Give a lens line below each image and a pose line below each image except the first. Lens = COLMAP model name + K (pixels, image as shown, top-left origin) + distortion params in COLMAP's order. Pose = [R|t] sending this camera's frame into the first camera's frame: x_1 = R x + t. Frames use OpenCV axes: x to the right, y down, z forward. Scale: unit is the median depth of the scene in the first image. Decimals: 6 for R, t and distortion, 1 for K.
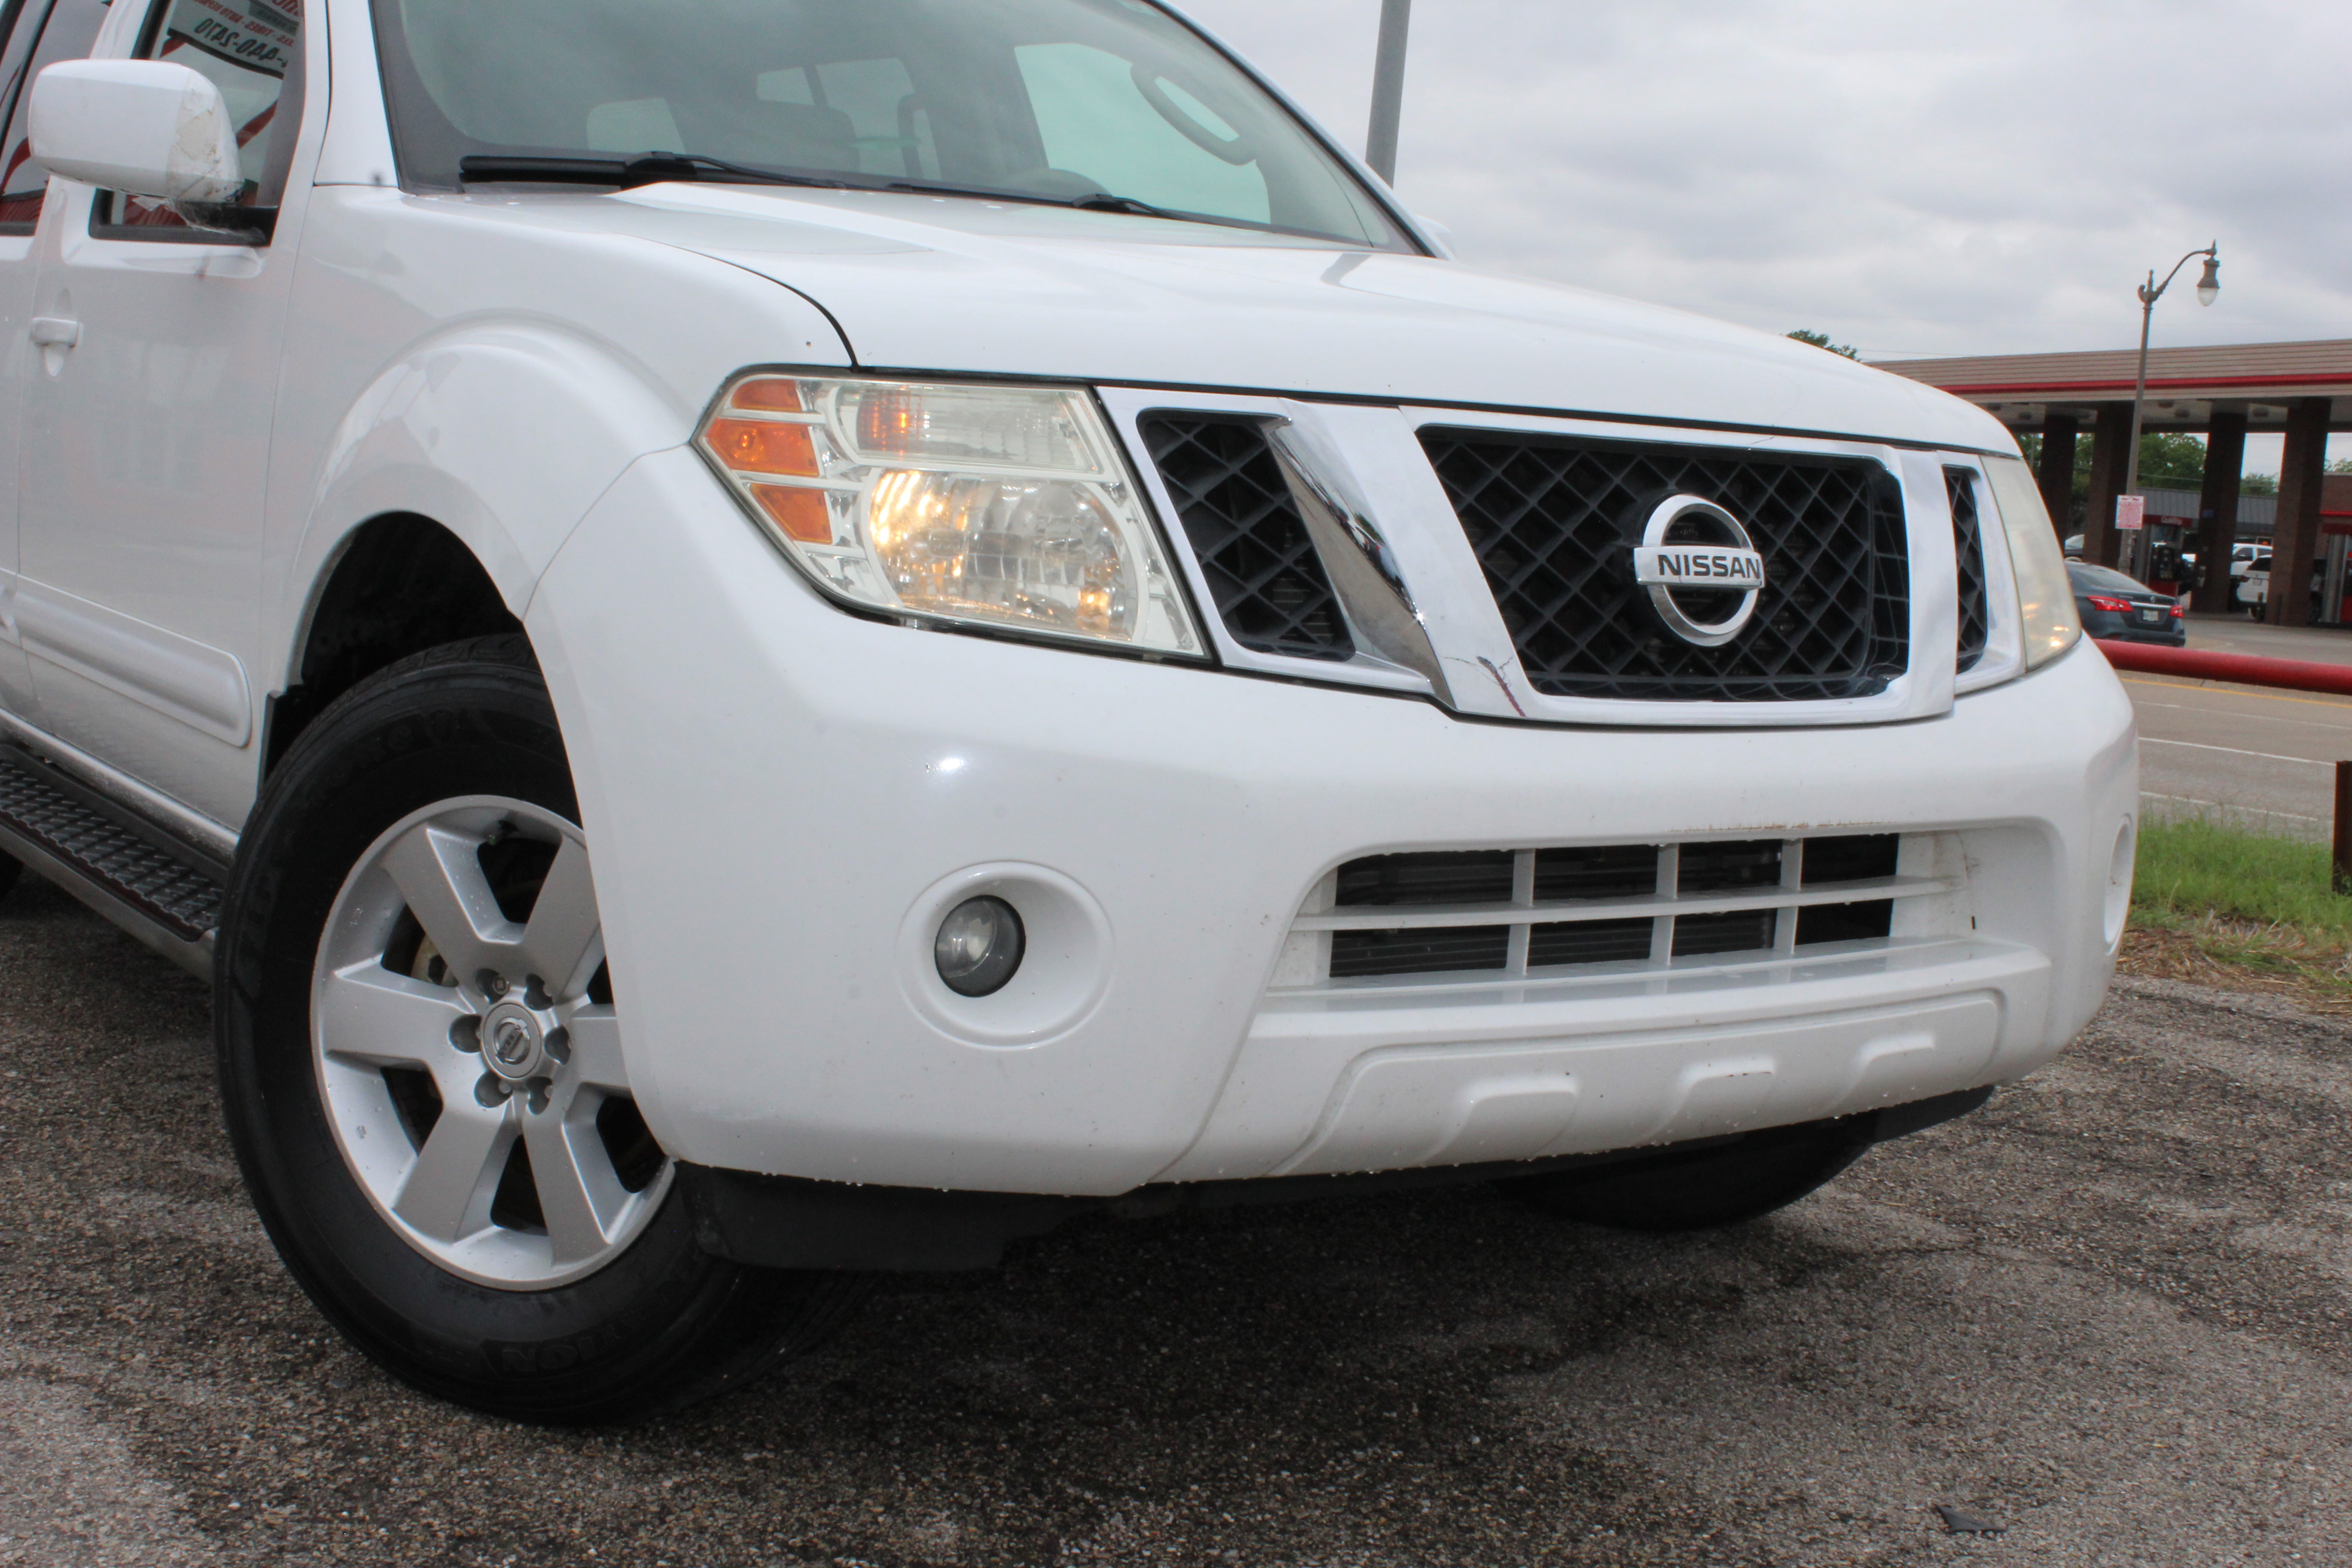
lens RADIAL K [[2903.5, 0, 1202.2], [0, 2903.5, 847.8], [0, 0, 1]] dist [-0.092973, 0.157425]
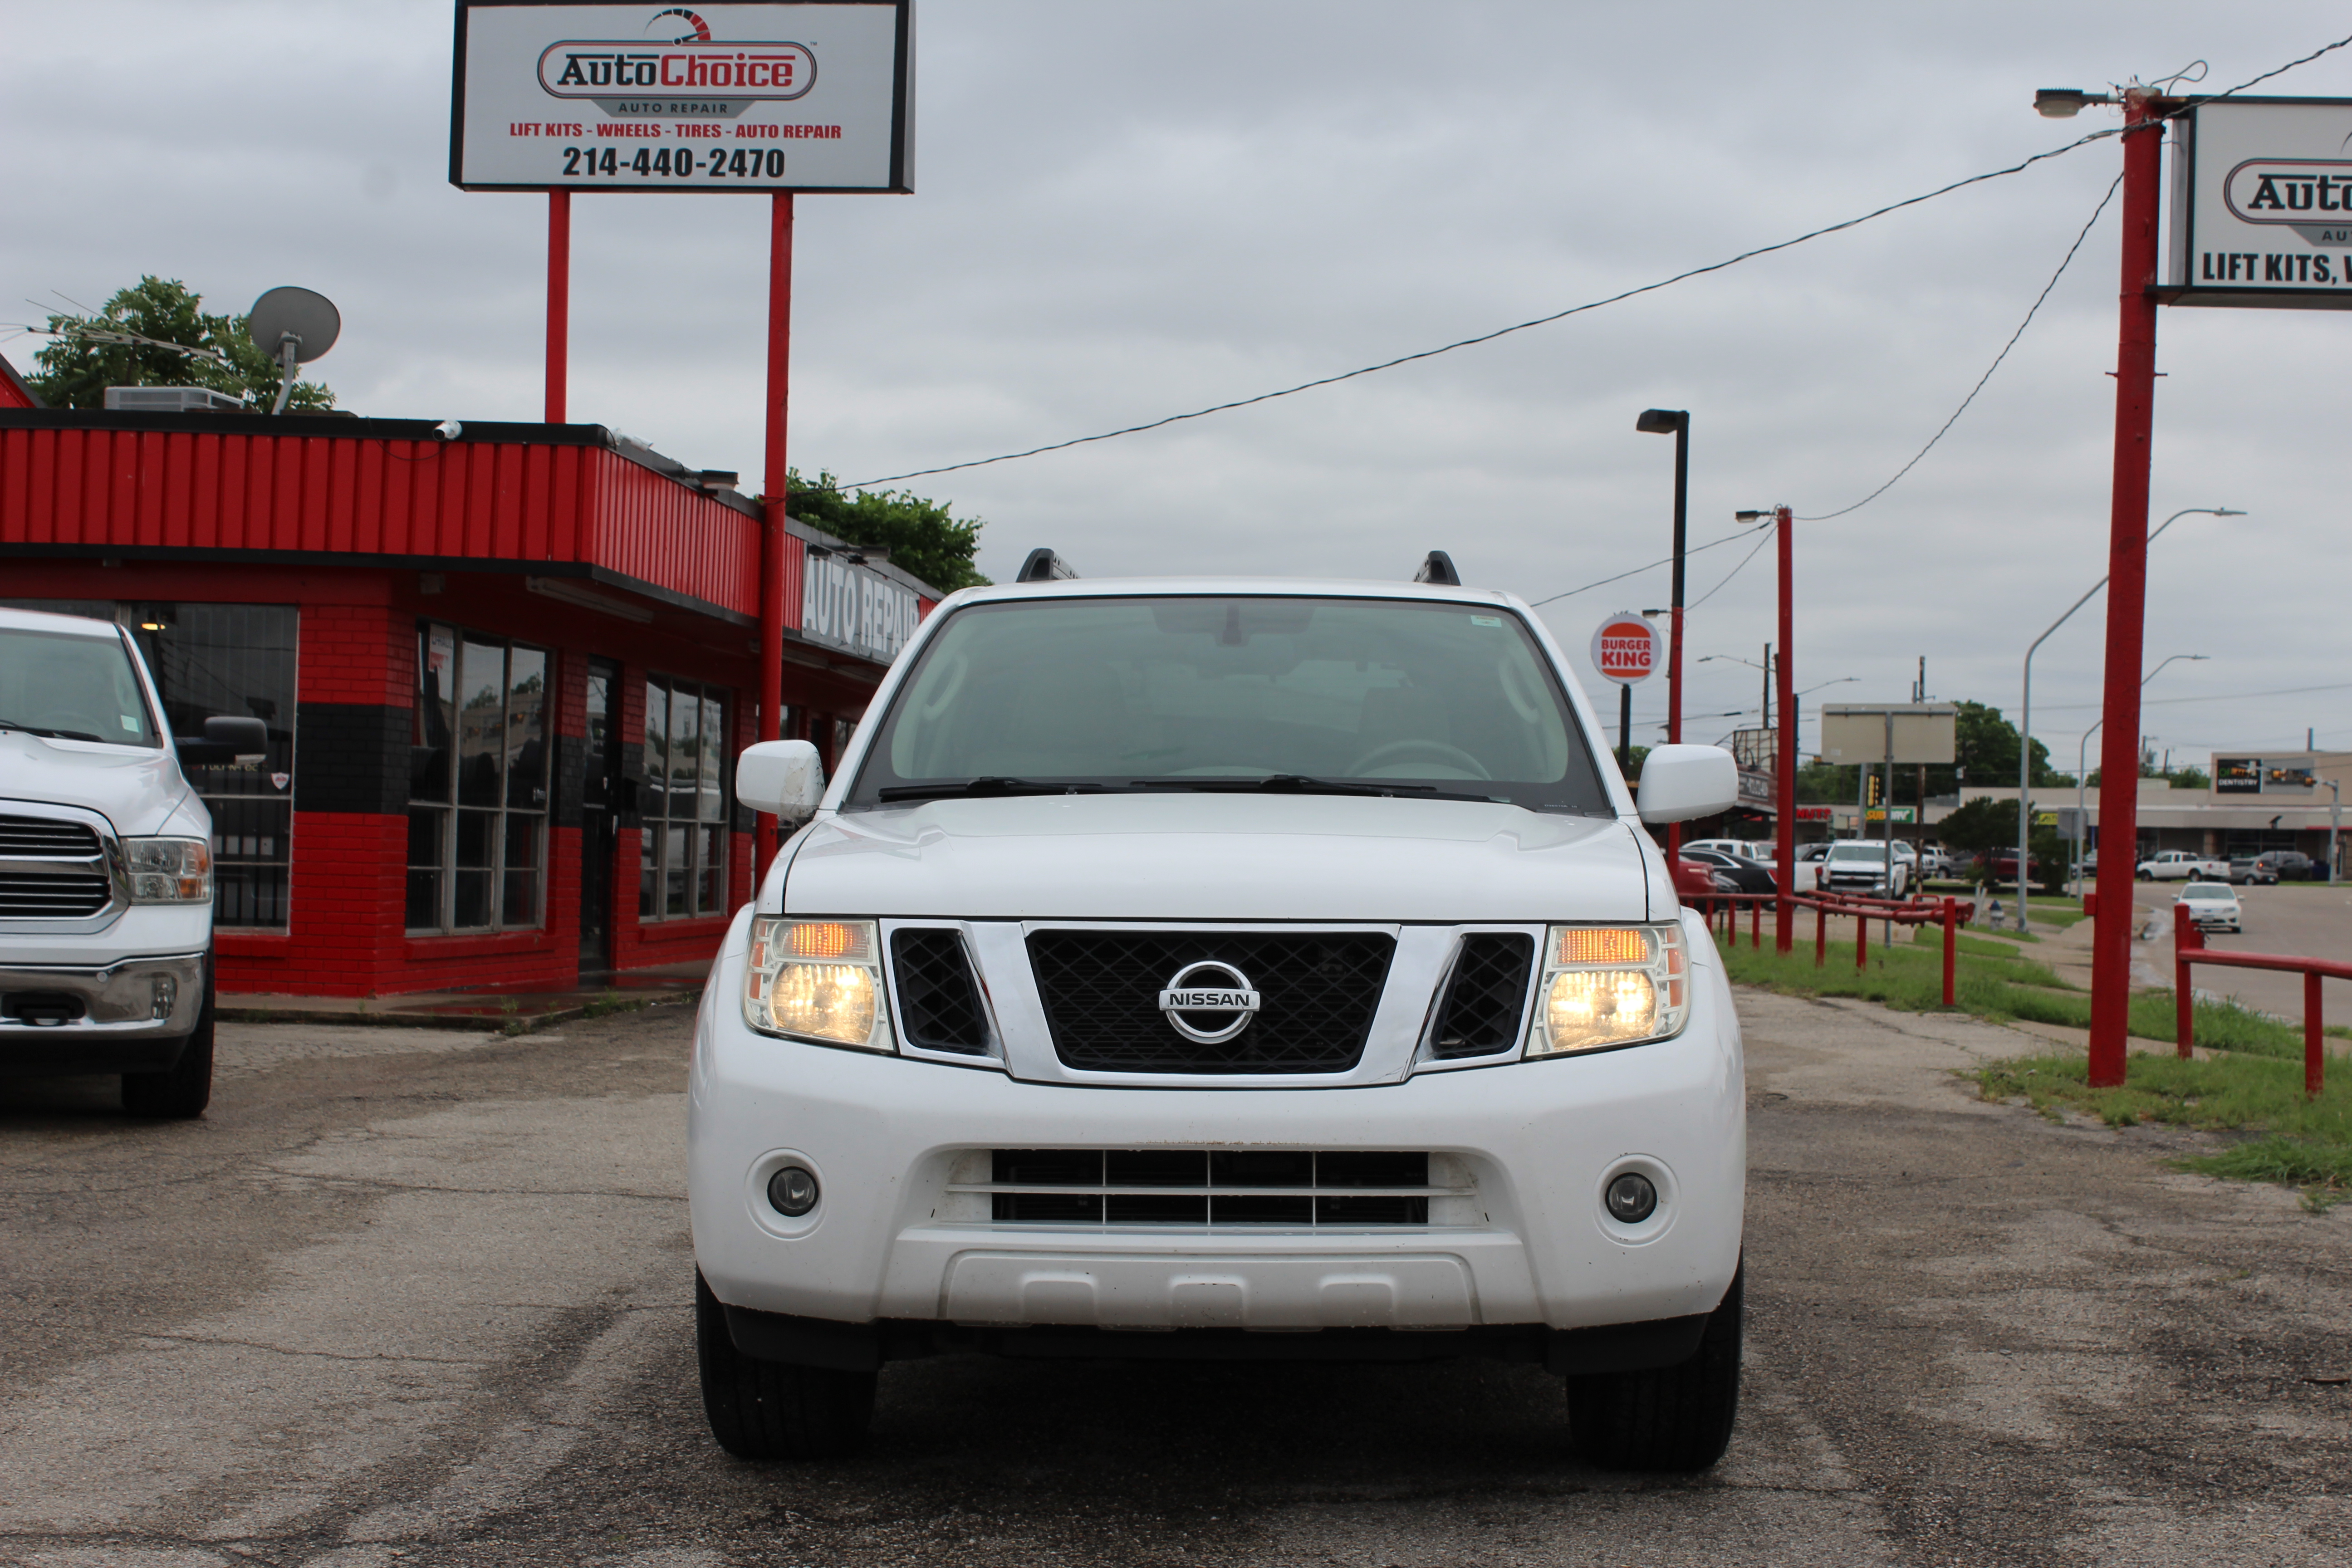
lens RADIAL K [[3489.9, 0, 1176.0], [0, 3489.9, 784.0], [0, 0, 1]] dist [-0.011789, 0.074083]
pose [[0.796006, -0.061376, -0.602170, 1.455512], [-0.041589, 0.986949, -0.155571, 0.107679], [0.603859, 0.148879, 0.783064, -0.724516]]
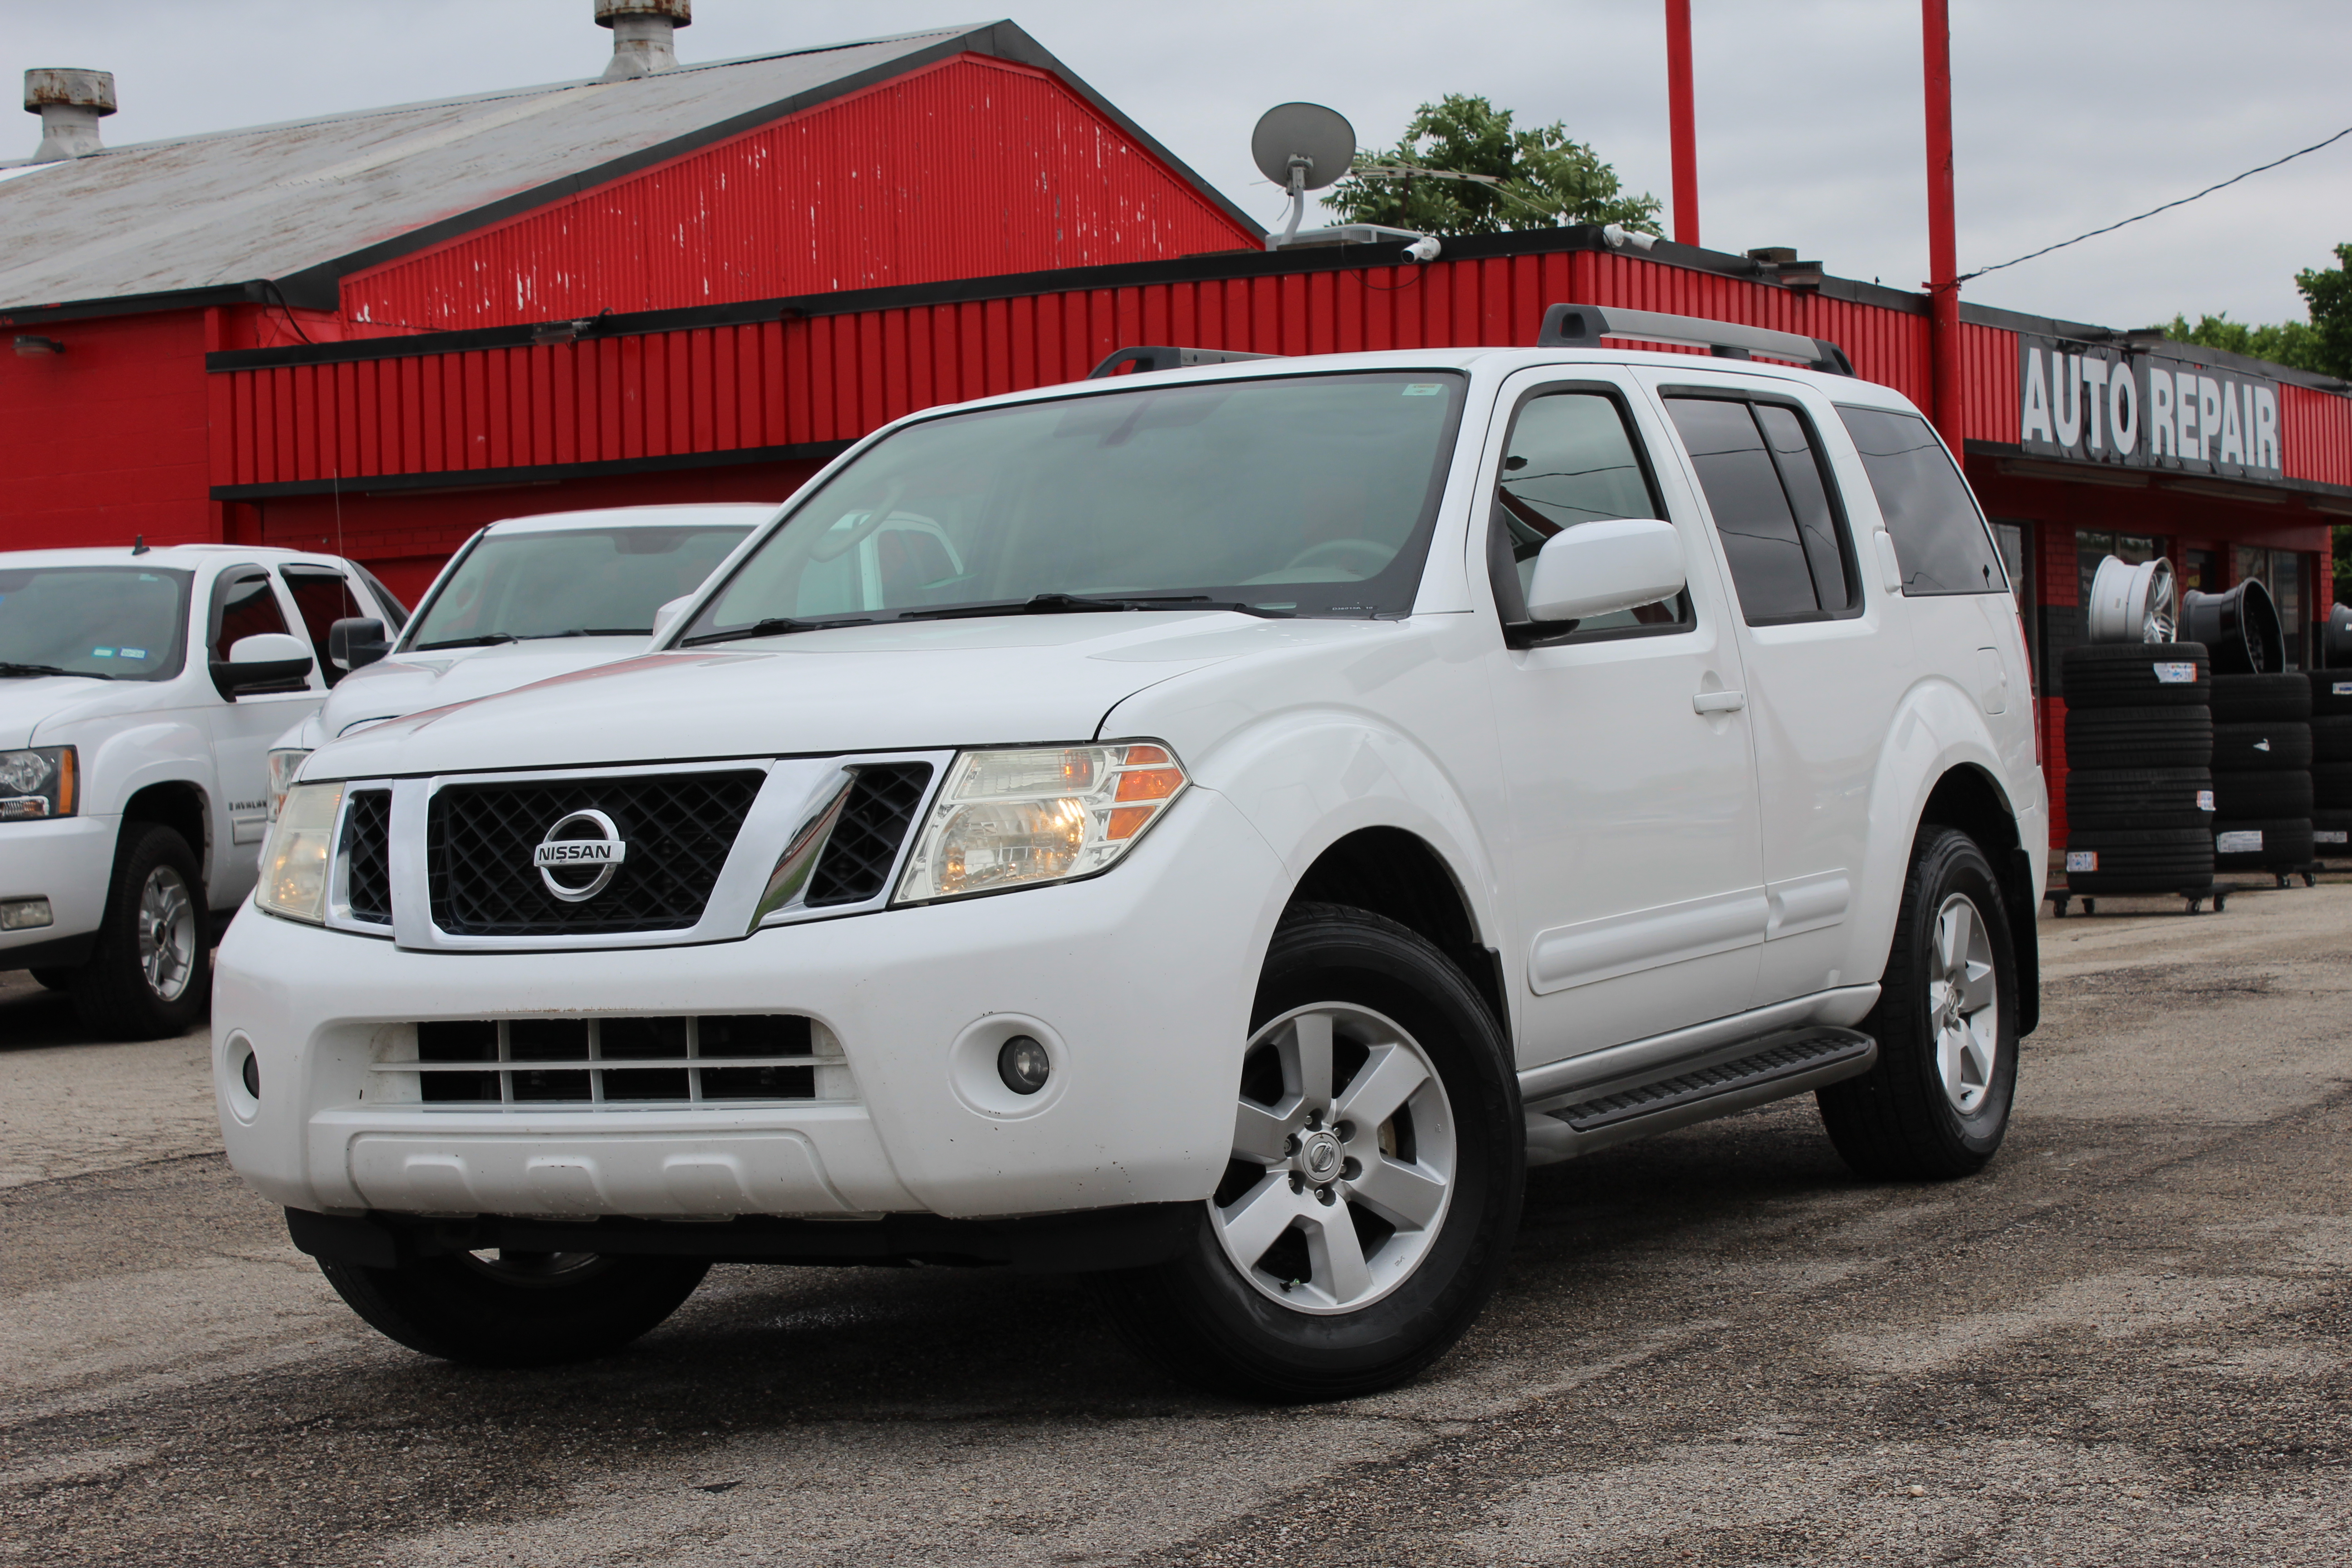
lens RADIAL K [[4236.9, 0, 1176.0], [0, 4236.9, 784.0], [0, 0, 1]] dist [-0.001762, 0.012201]
pose [[0.435422, -0.075576, -0.897048, 2.424383], [-0.046455, 0.993256, -0.106231, 0.099963], [0.899027, 0.087928, 0.428975, 0.276002]]
